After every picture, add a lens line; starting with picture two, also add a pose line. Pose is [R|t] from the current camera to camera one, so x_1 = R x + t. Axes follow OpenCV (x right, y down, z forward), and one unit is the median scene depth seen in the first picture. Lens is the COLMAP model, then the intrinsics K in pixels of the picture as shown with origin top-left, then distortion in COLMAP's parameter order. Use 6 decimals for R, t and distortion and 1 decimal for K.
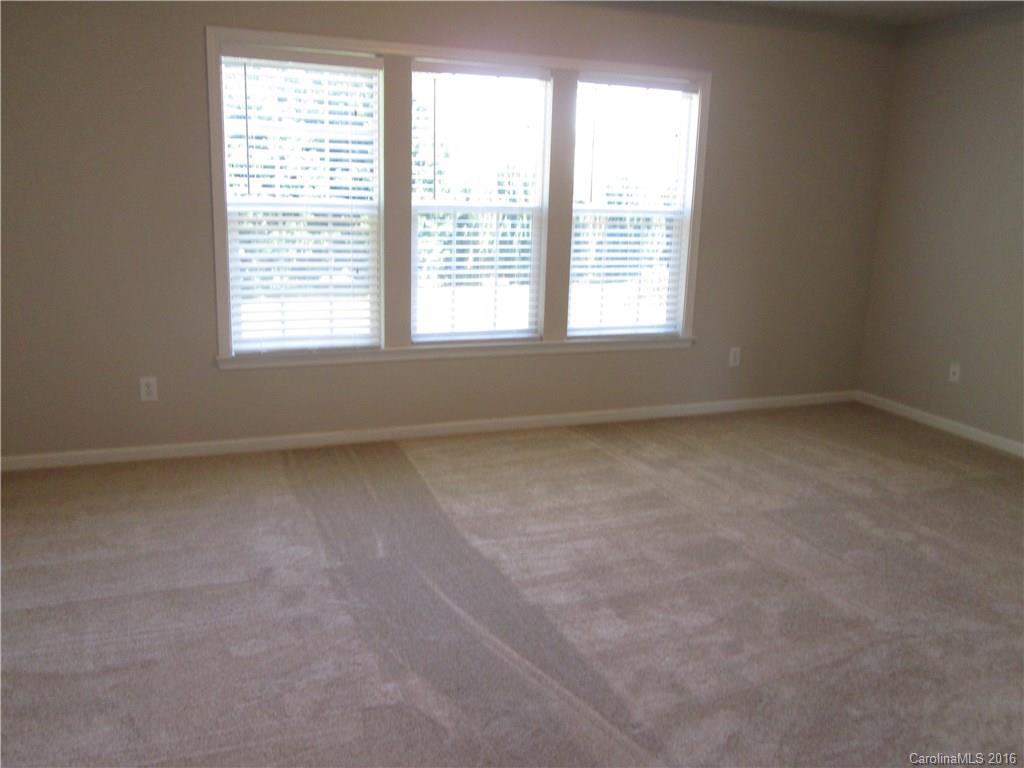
lens RADIAL K [[839.2, 0, 514.9], [0, 839.2, 384.5], [0, 0, 1]] dist [-0.048572, 0.001794]
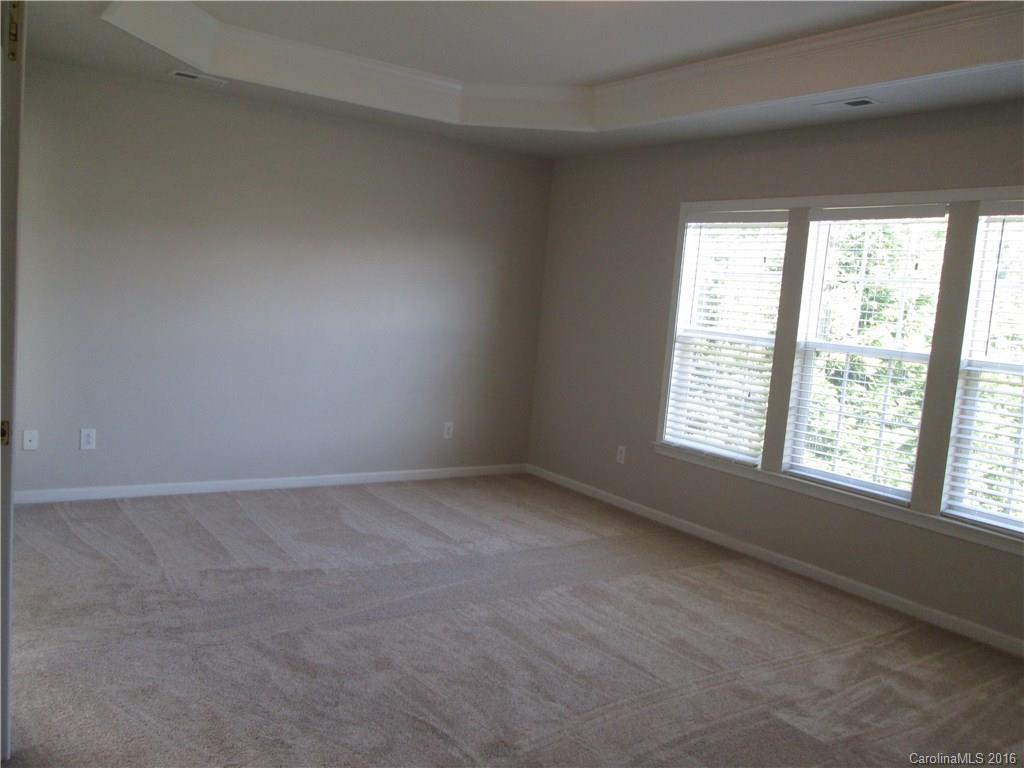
lens RADIAL K [[839.2, 0, 514.9], [0, 839.2, 384.5], [0, 0, 1]] dist [-0.048572, 0.001794]
pose [[0.241621, 0.094737, -0.965735, 0.867132], [-0.297843, 0.954424, 0.019109, -0.080119], [0.923531, 0.283020, 0.258826, 0.432946]]
